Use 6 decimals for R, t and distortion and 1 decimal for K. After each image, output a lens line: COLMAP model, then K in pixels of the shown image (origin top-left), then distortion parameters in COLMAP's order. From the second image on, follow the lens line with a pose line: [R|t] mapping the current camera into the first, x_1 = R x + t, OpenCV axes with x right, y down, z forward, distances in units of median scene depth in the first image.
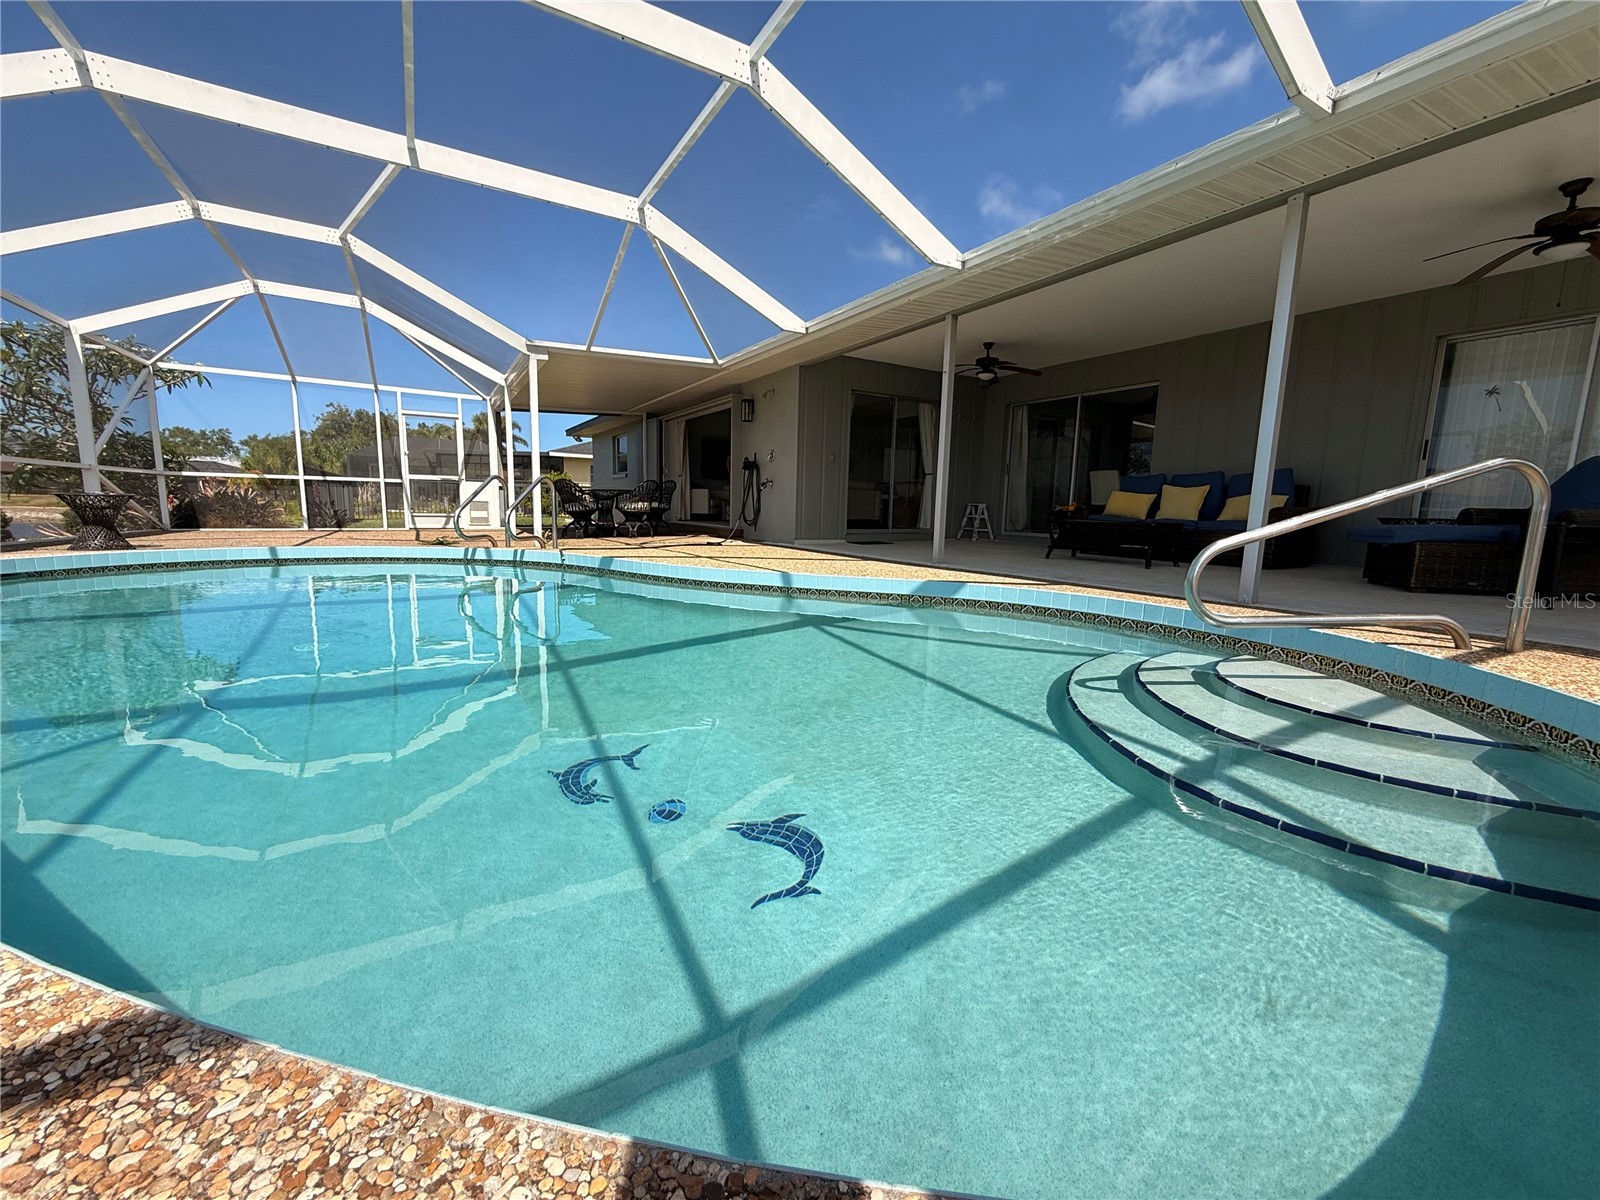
lens RADIAL K [[658.2, 0, 797.8], [0, 658.2, 601.0], [0, 0, 1]] dist [0.001985, -0.001060]
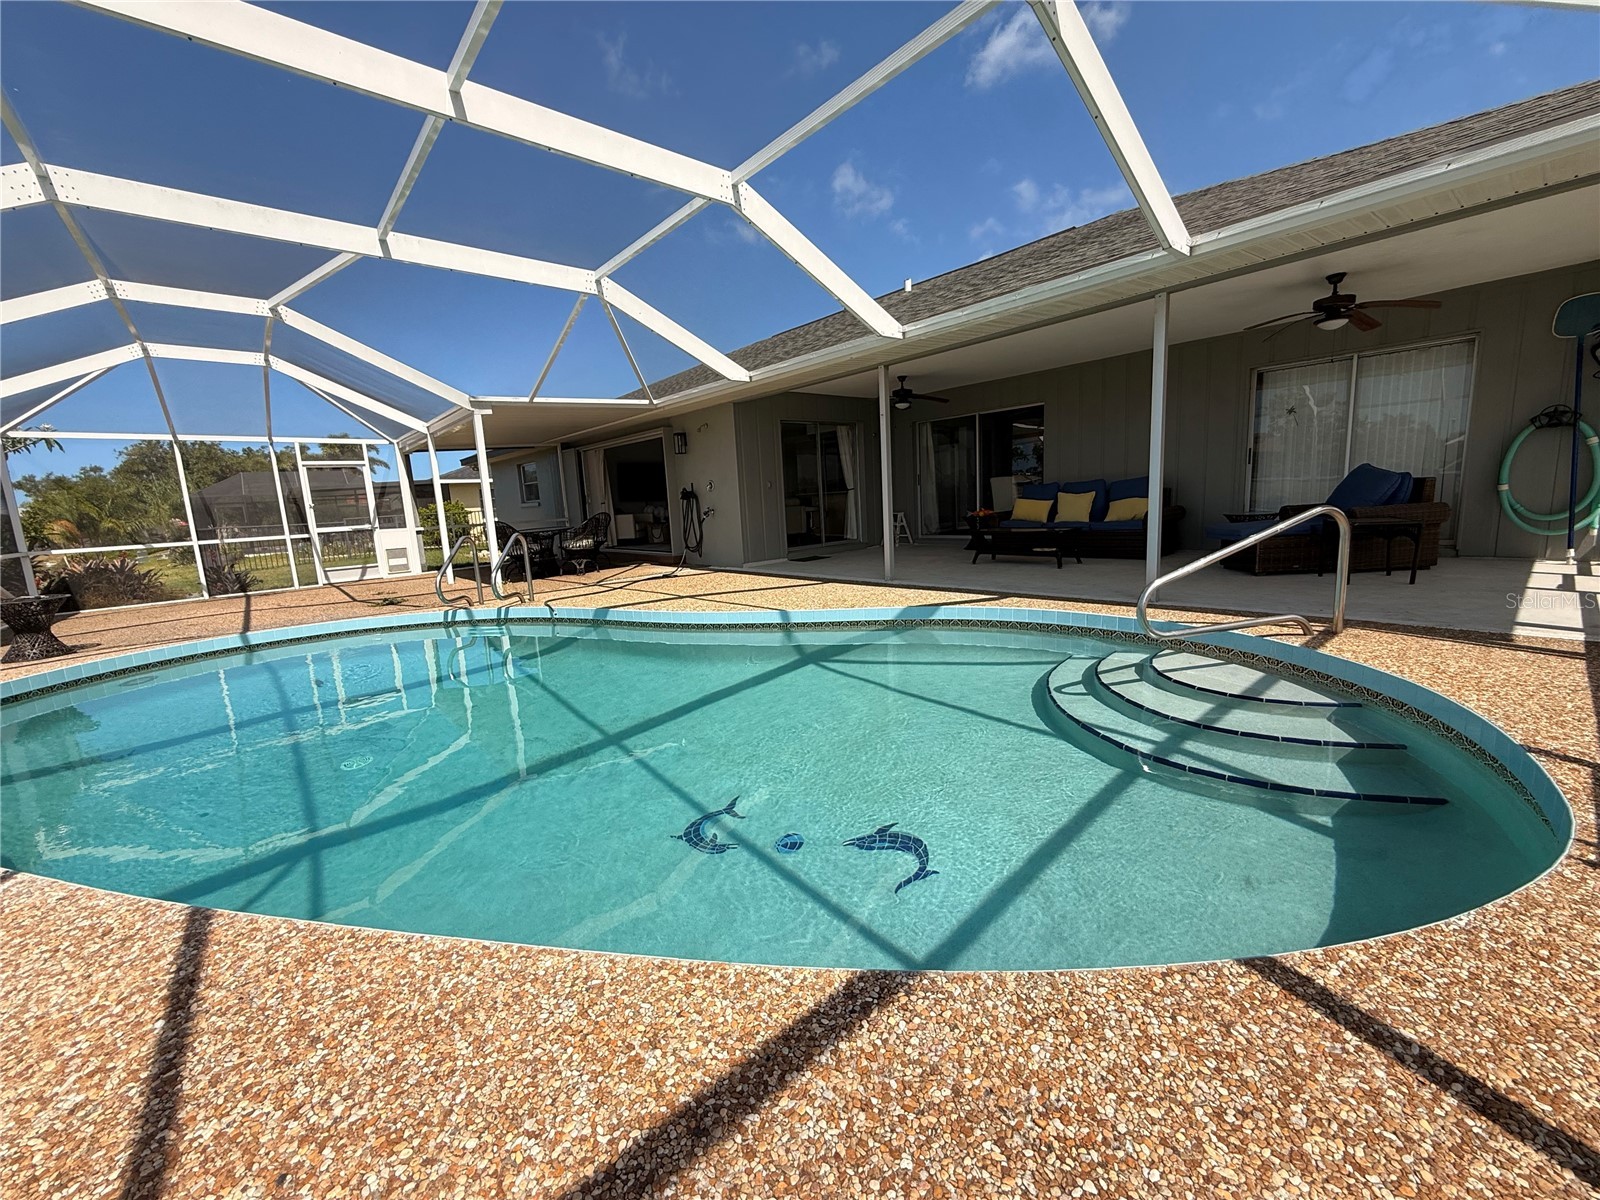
lens RADIAL K [[658.2, 0, 805.3], [0, 658.2, 599.9], [0, 0, 1]] dist [0.001985, -0.001060]
pose [[0.979222, -0.103690, 0.174280, -0.151173], [0.102159, 0.994610, 0.017760, -0.066367], [-0.175182, 0.000413, 0.984536, -0.112150]]
